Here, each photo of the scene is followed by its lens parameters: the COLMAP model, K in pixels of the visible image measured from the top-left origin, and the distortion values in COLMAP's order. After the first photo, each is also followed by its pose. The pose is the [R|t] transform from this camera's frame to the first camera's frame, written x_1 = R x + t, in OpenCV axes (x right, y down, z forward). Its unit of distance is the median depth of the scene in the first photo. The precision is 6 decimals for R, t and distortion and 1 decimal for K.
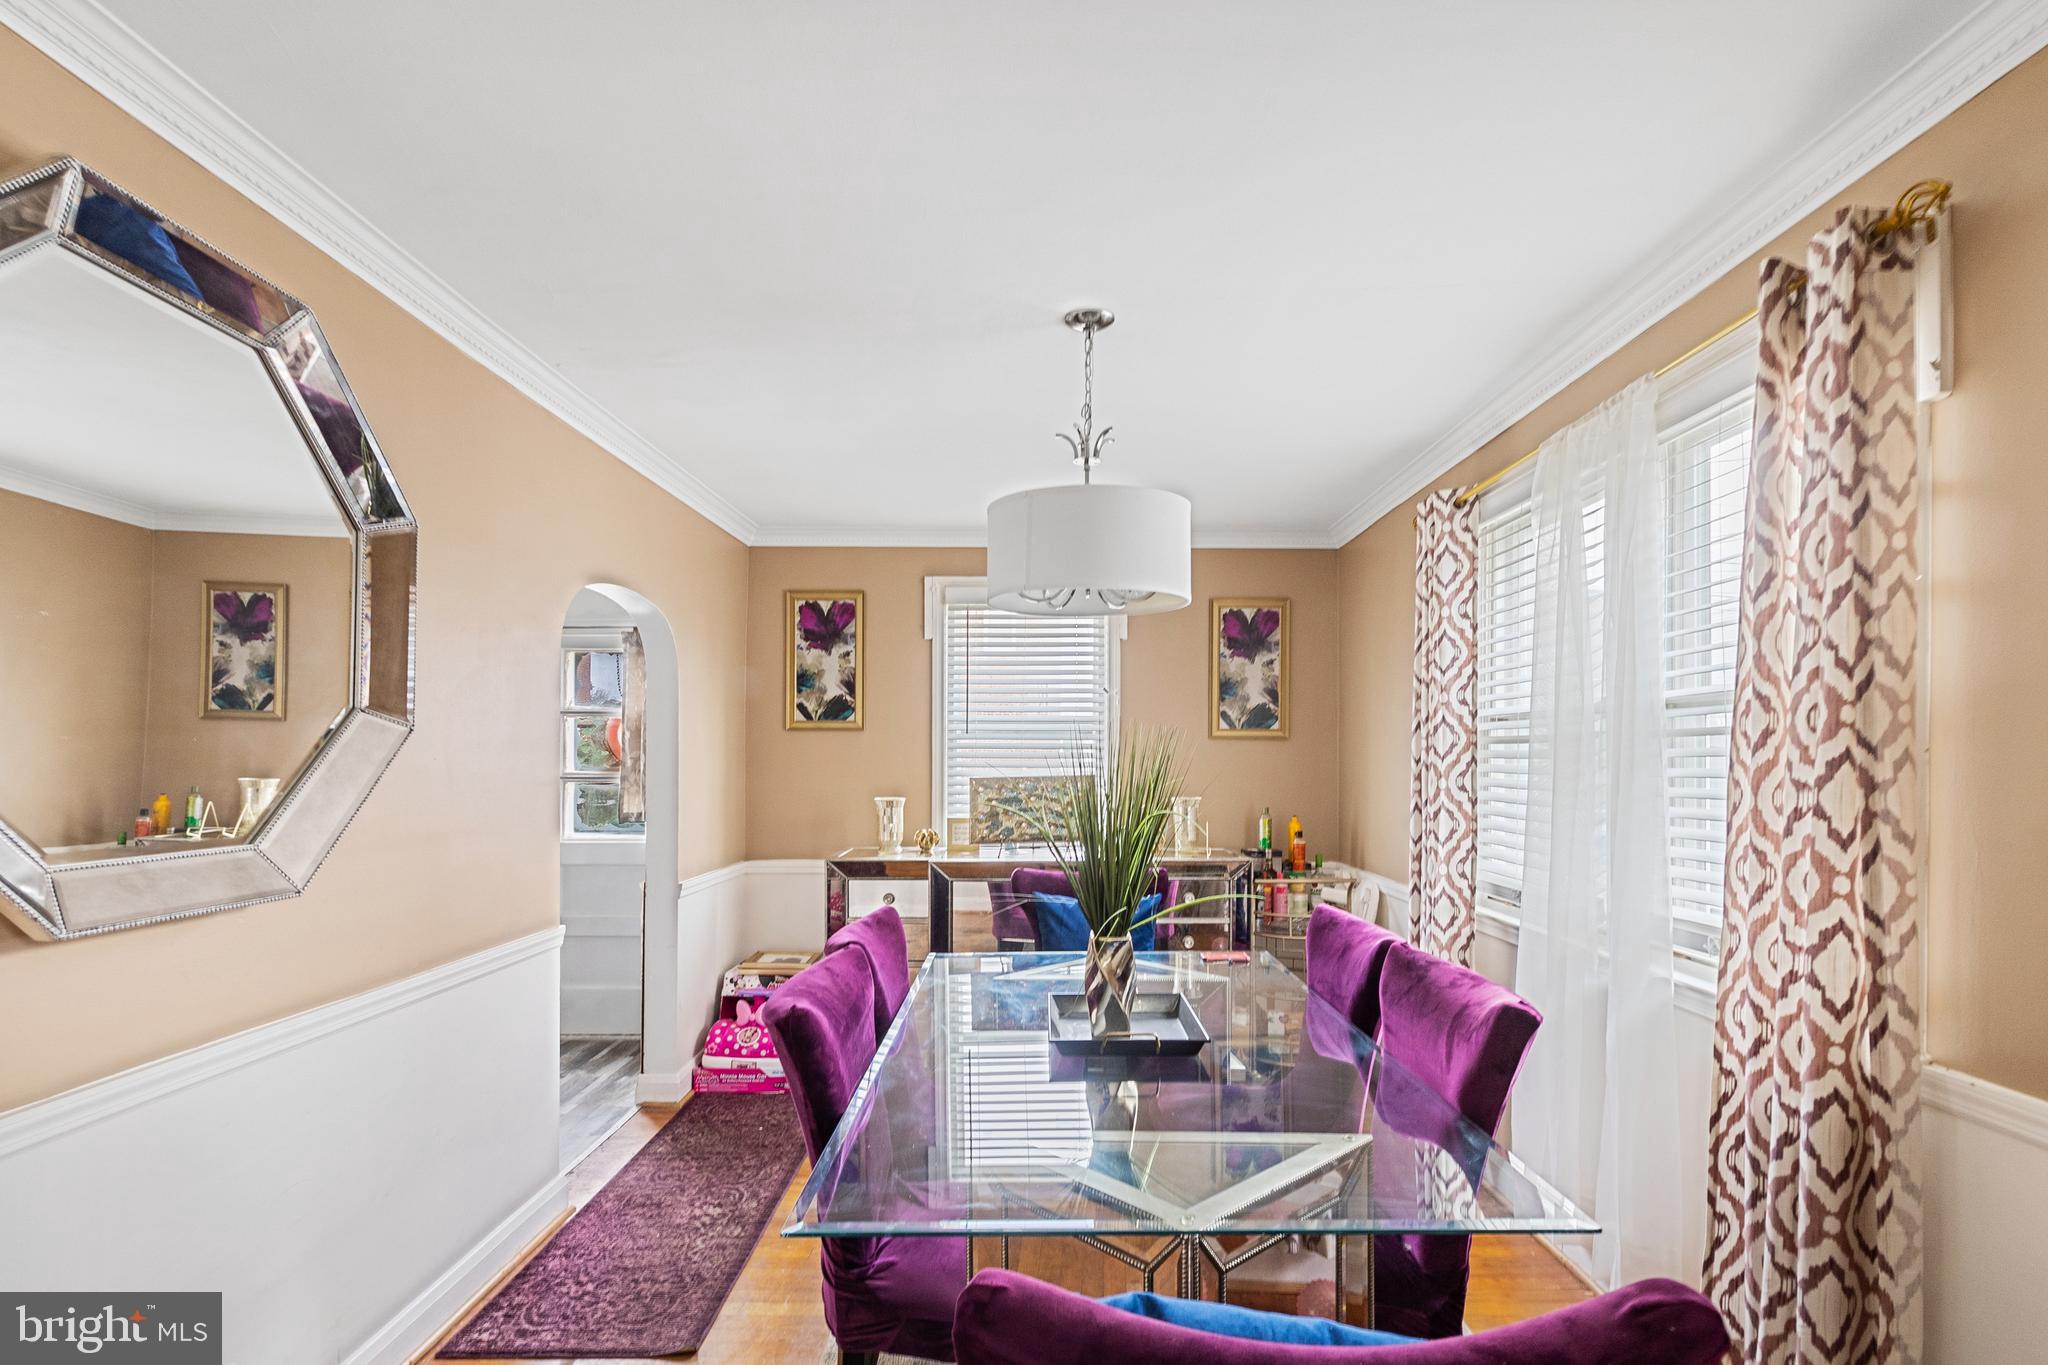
lens RADIAL K [[967.3, 0, 1007.9], [0, 967.3, 753.7], [0, 0, 1]] dist [0.002272, 0.001646]
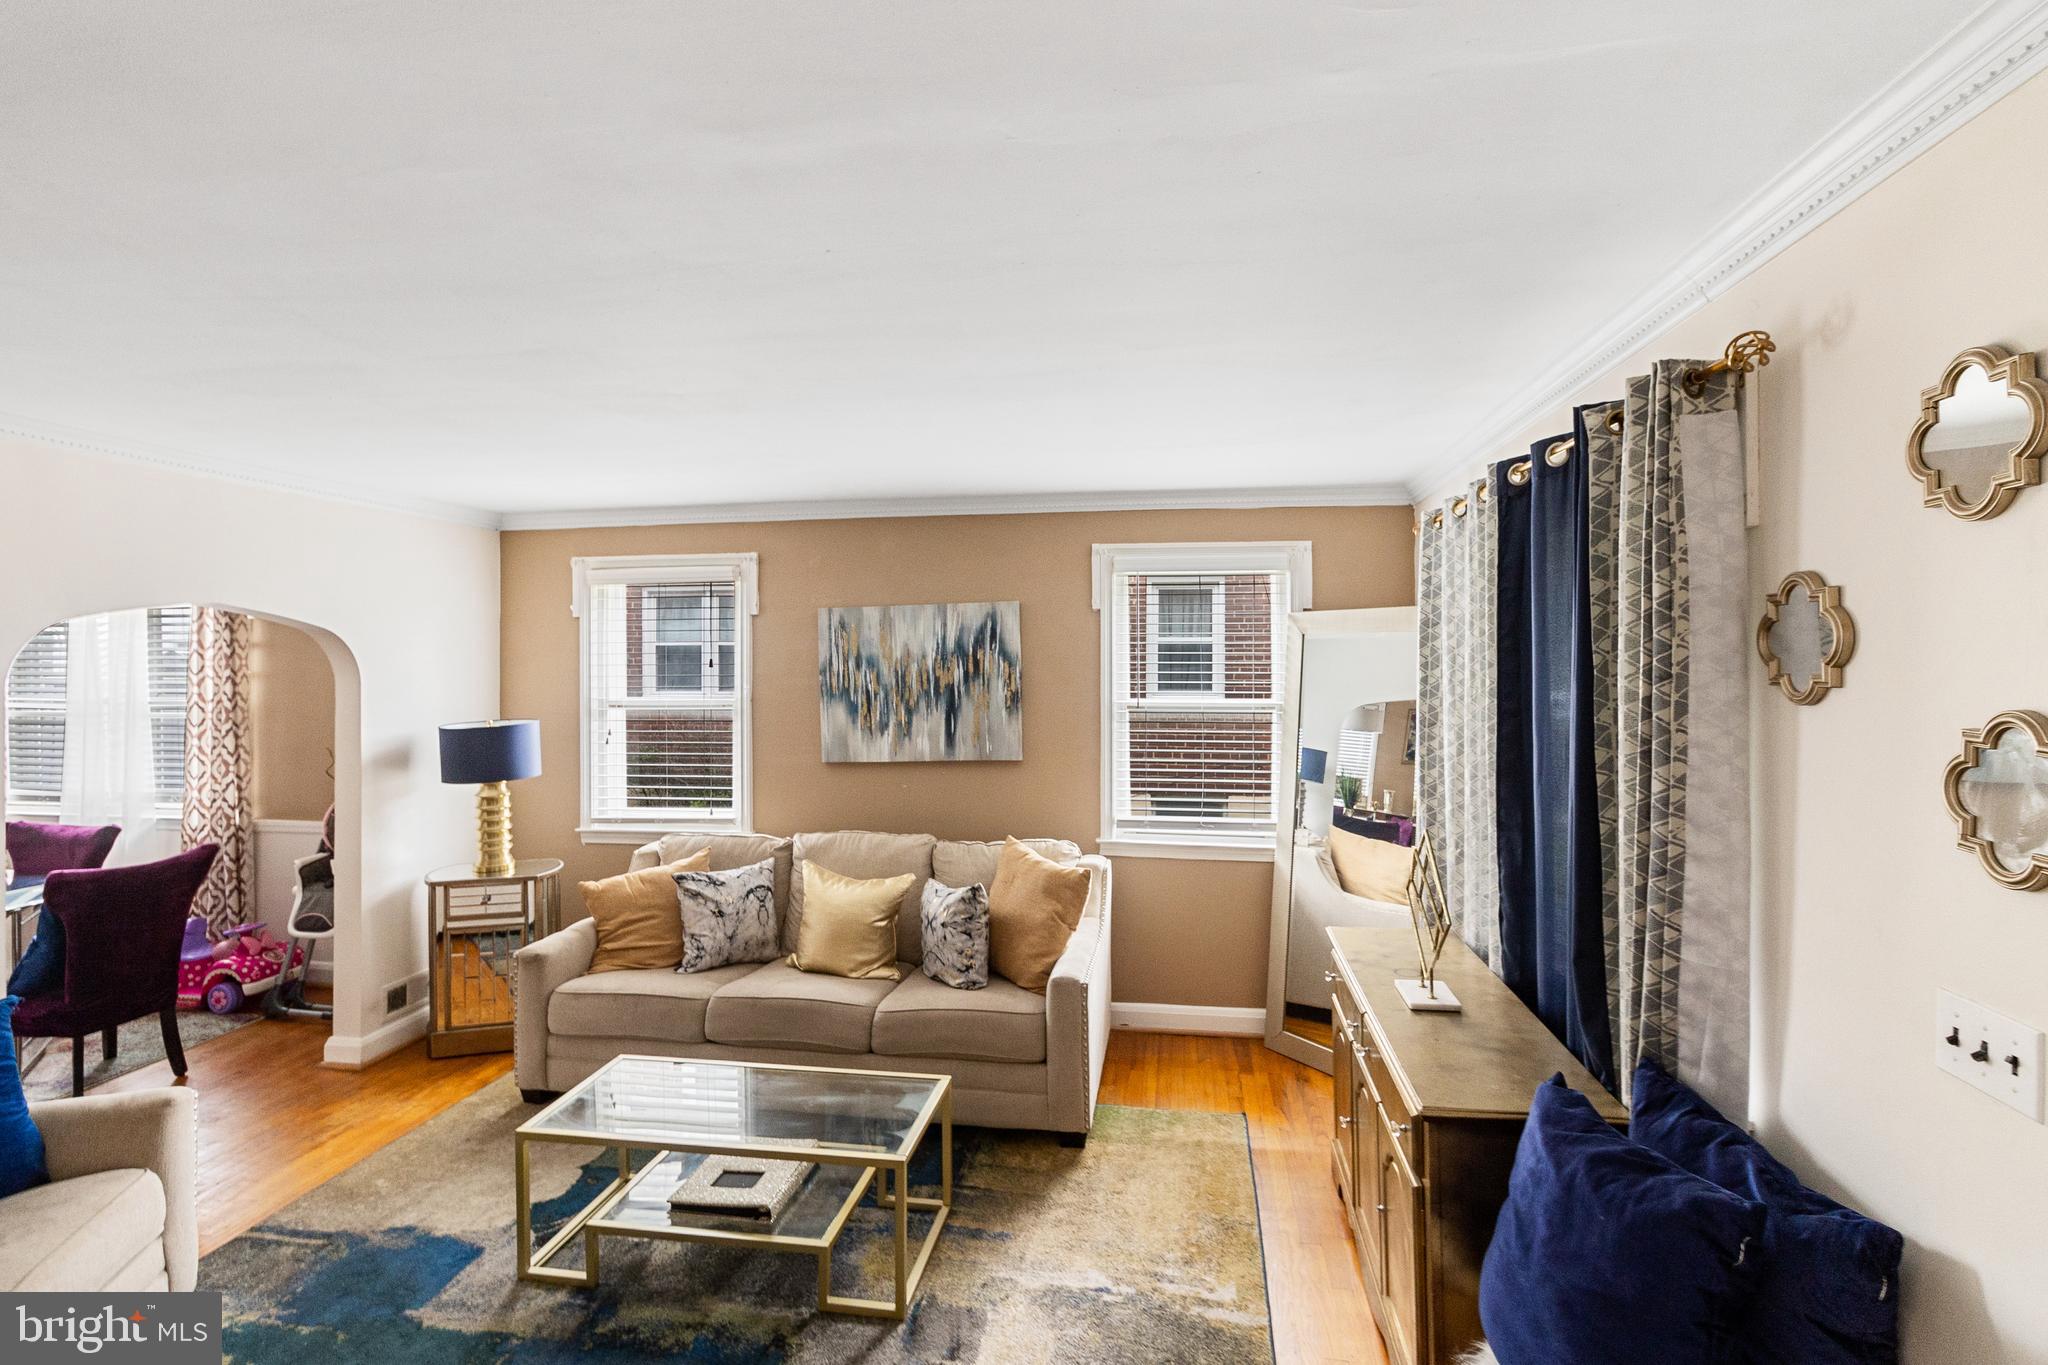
lens RADIAL K [[967.3, 0, 1020.6], [0, 967.3, 668.9], [0, 0, 1]] dist [0.002272, 0.001646]
pose [[0.130853, -0.021178, 0.991176, -1.910713], [0.000338, 0.999773, 0.021317, -0.255100], [-0.991402, -0.002454, 0.130831, -1.954439]]
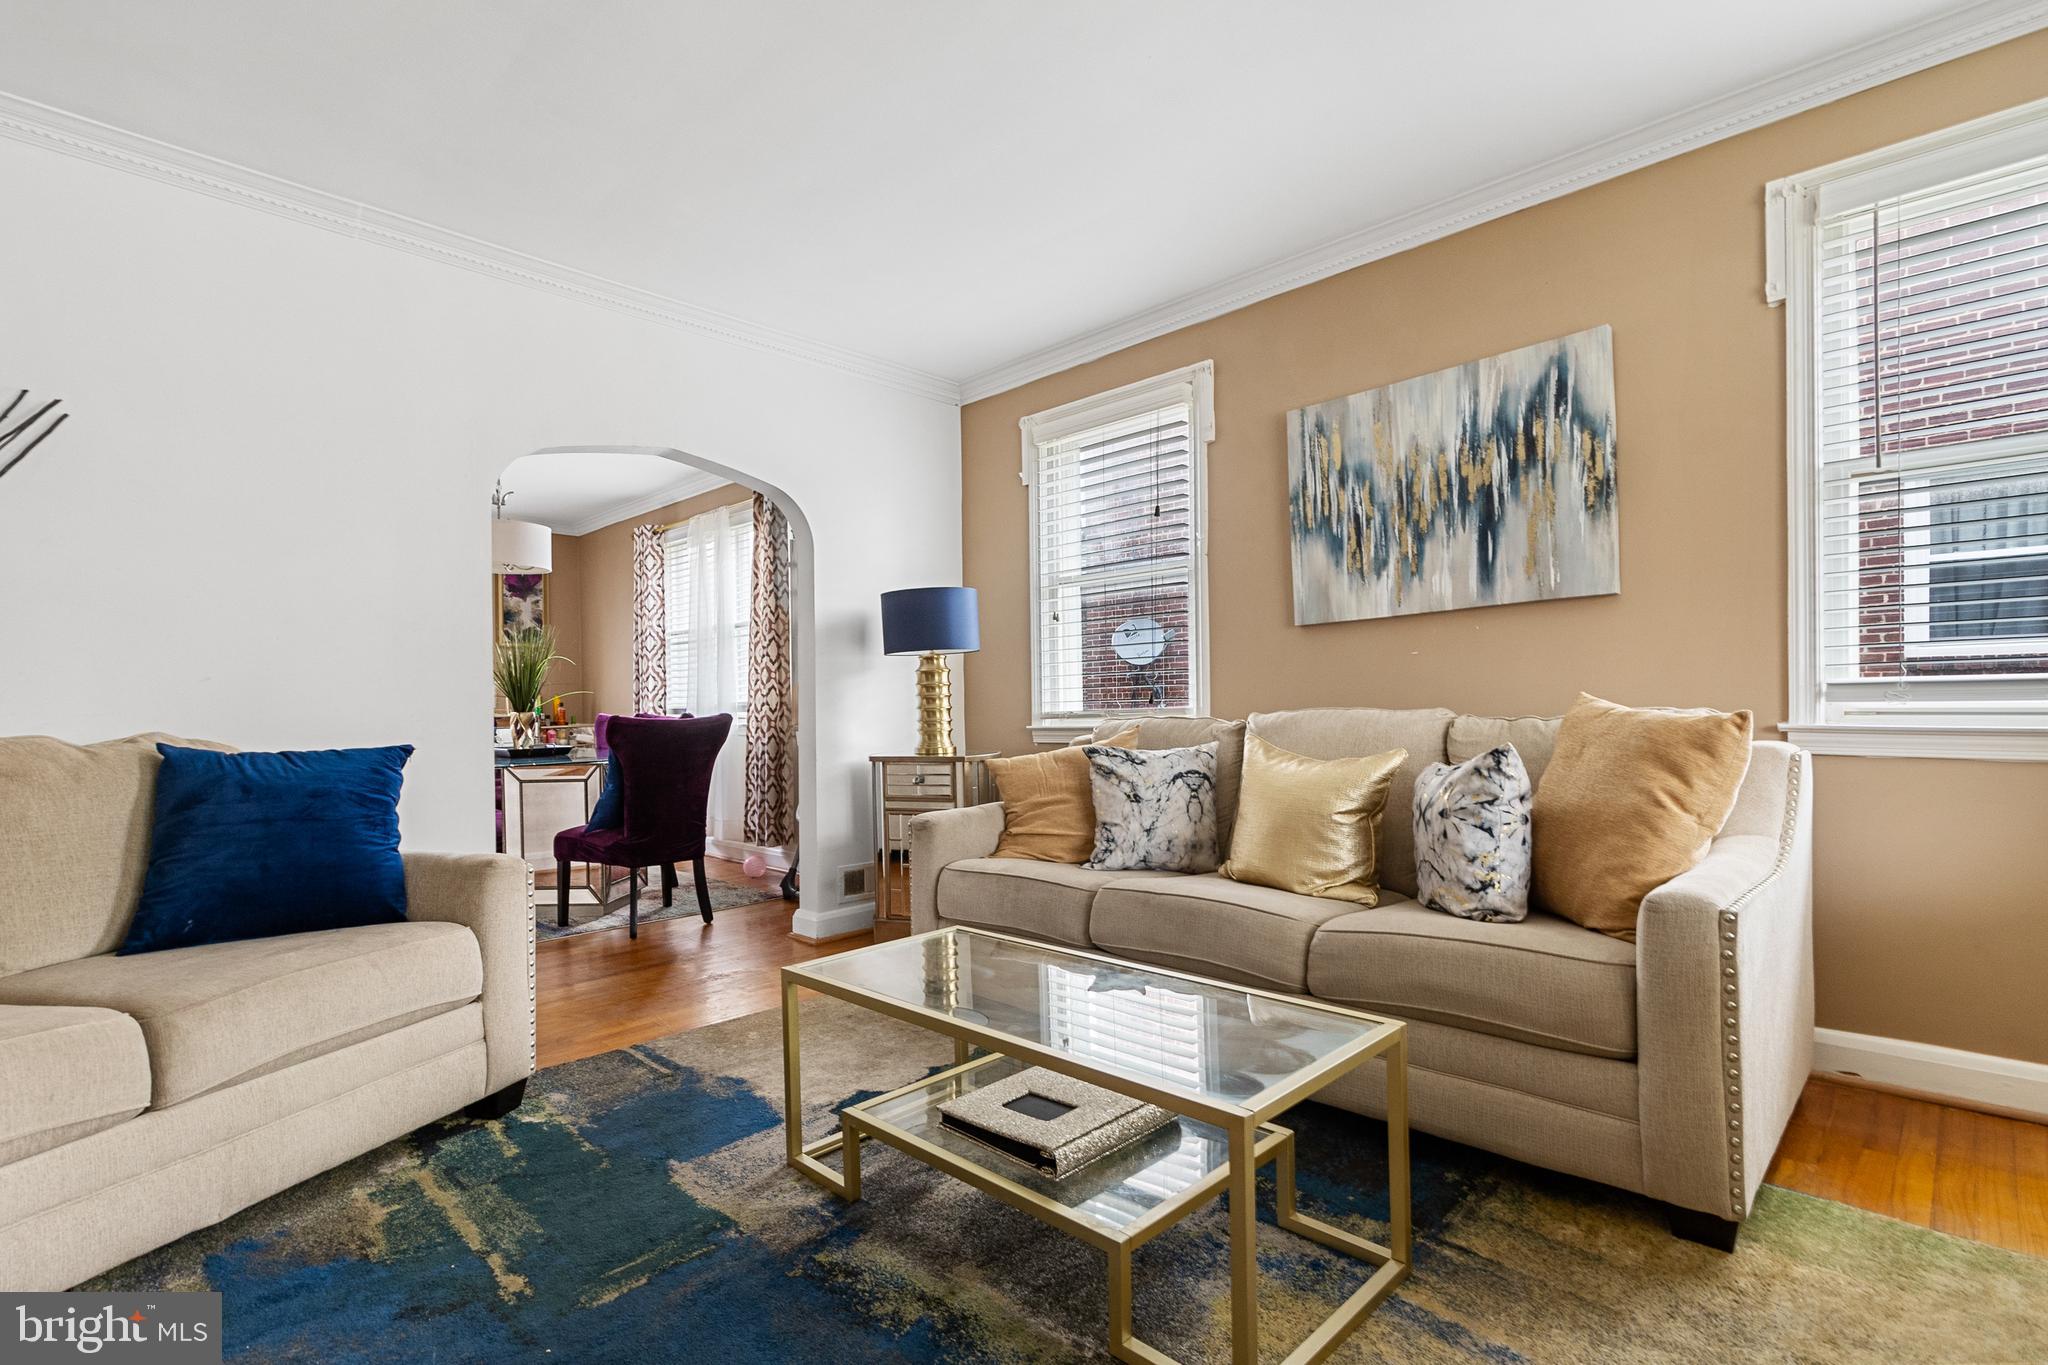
lens RADIAL K [[967.3, 0, 1001.9], [0, 967.3, 709.7], [0, 0, 1]] dist [0.002272, 0.001646]
pose [[0.682922, -0.018810, 0.730249, -1.112740], [0.014040, 0.999822, 0.012623, 0.224060], [-0.730356, 0.001632, 0.683064, -1.958331]]
